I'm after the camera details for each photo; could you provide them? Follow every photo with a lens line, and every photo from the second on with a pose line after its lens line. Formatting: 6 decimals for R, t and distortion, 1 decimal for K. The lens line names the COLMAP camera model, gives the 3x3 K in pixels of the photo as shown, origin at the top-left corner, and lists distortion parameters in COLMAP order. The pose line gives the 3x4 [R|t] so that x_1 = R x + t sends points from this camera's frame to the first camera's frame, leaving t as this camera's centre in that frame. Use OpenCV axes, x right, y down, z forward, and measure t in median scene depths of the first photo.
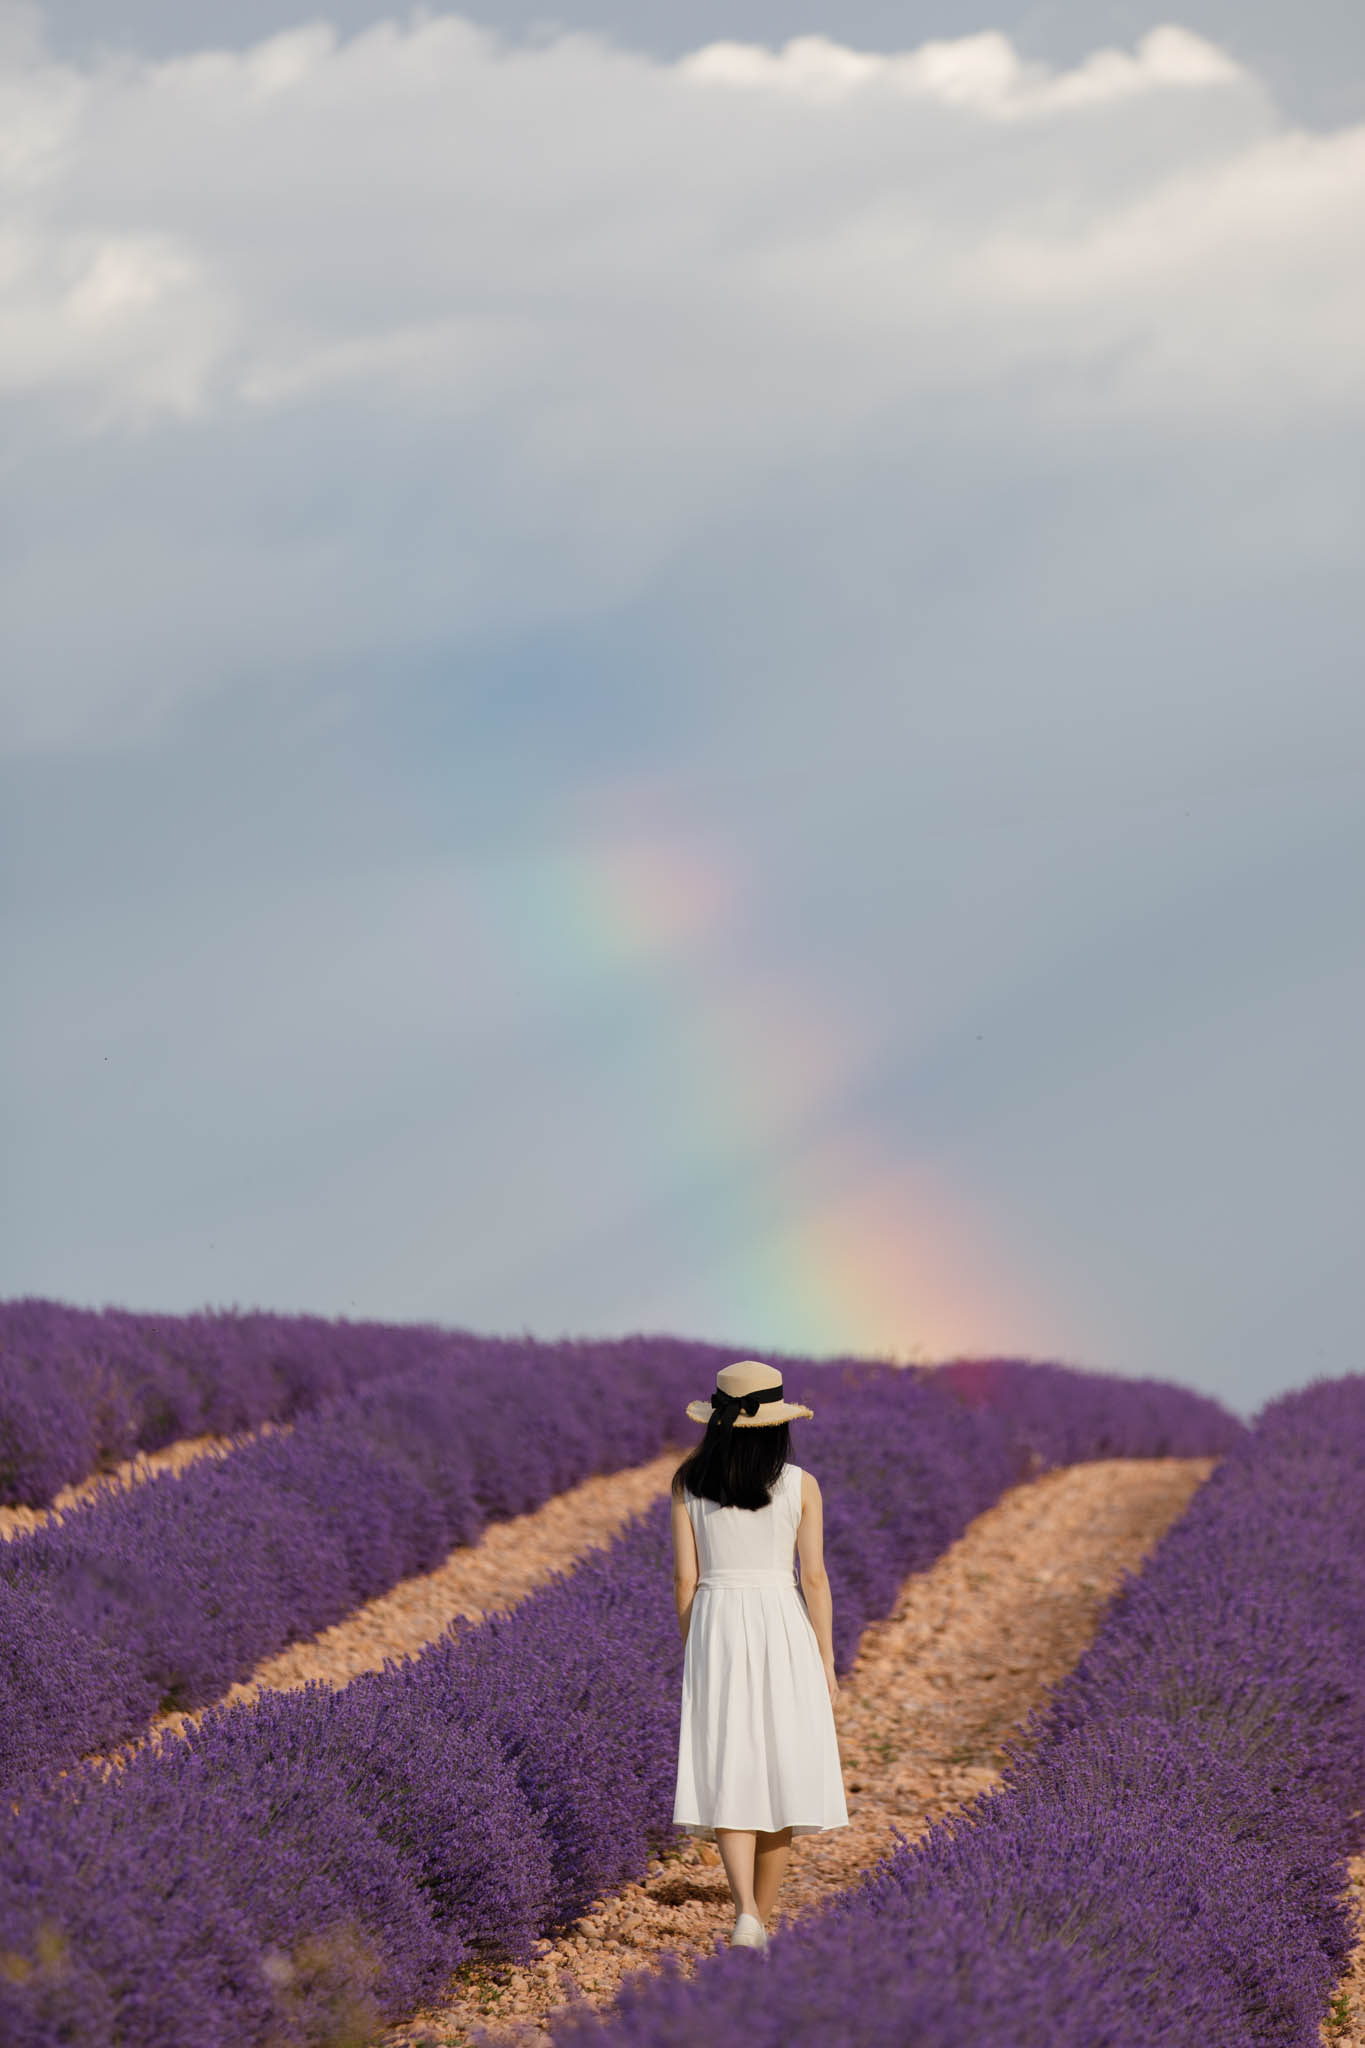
lens RADIAL K [[10971.7, 0, 492.1], [0, 10971.7, 1016.6], [0, 0, 1]] dist [0.630981, 0.000000]
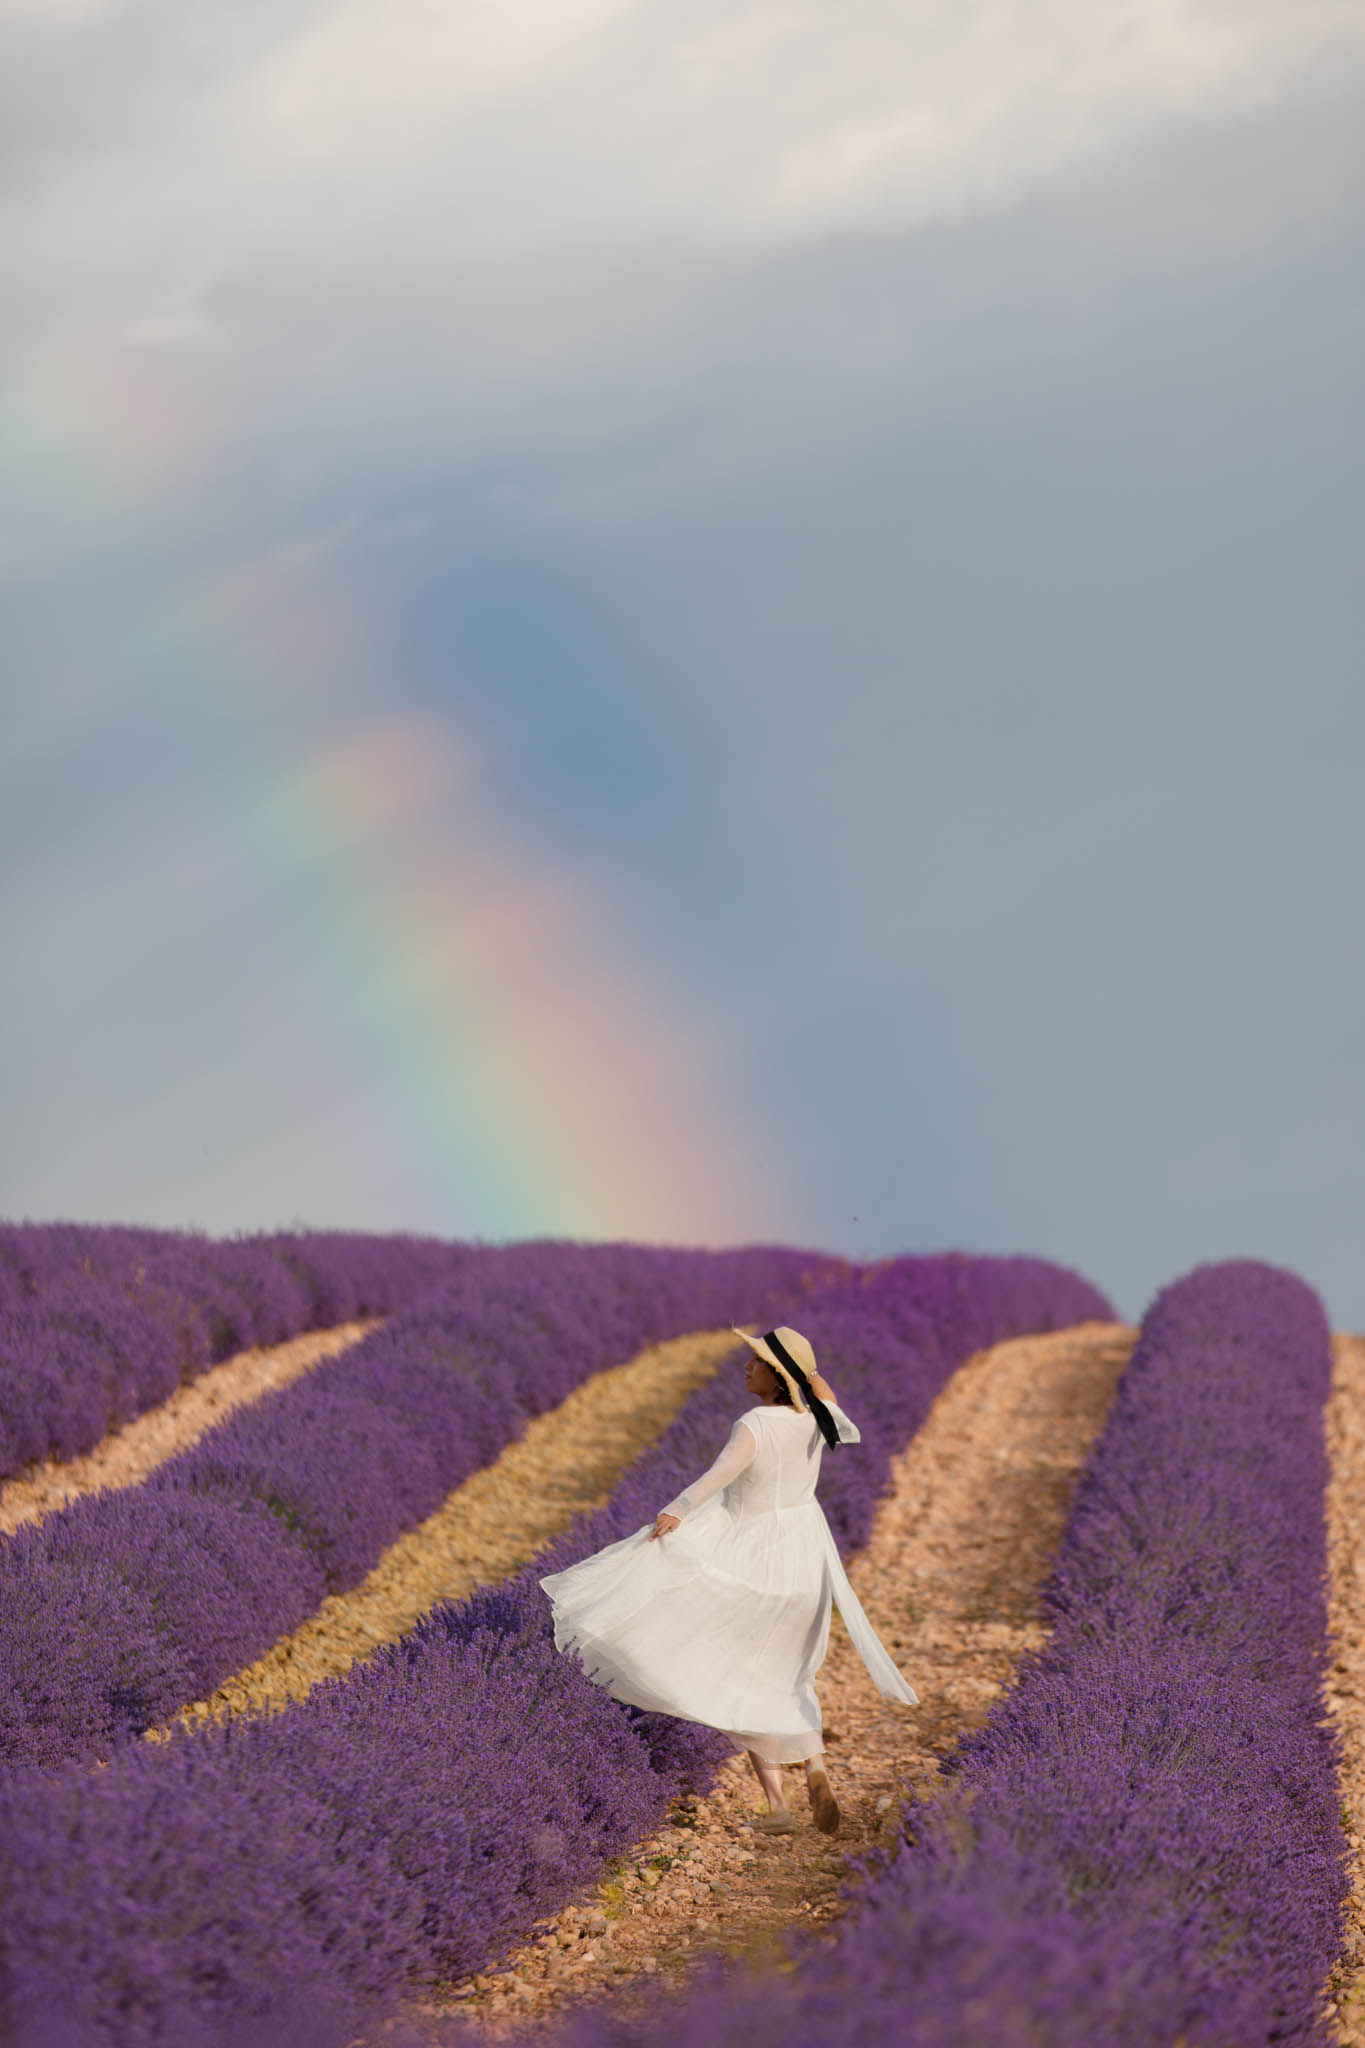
lens RADIAL K [[10971.7, 0, 521.9], [0, 10971.7, 952.6], [0, 0, 1]] dist [0.630981, 0.000000]
pose [[0.999286, -0.026081, 0.027320, -0.033340], [0.025817, 0.999617, 0.009955, -0.016572], [-0.027569, -0.009242, 0.999577, -0.182330]]
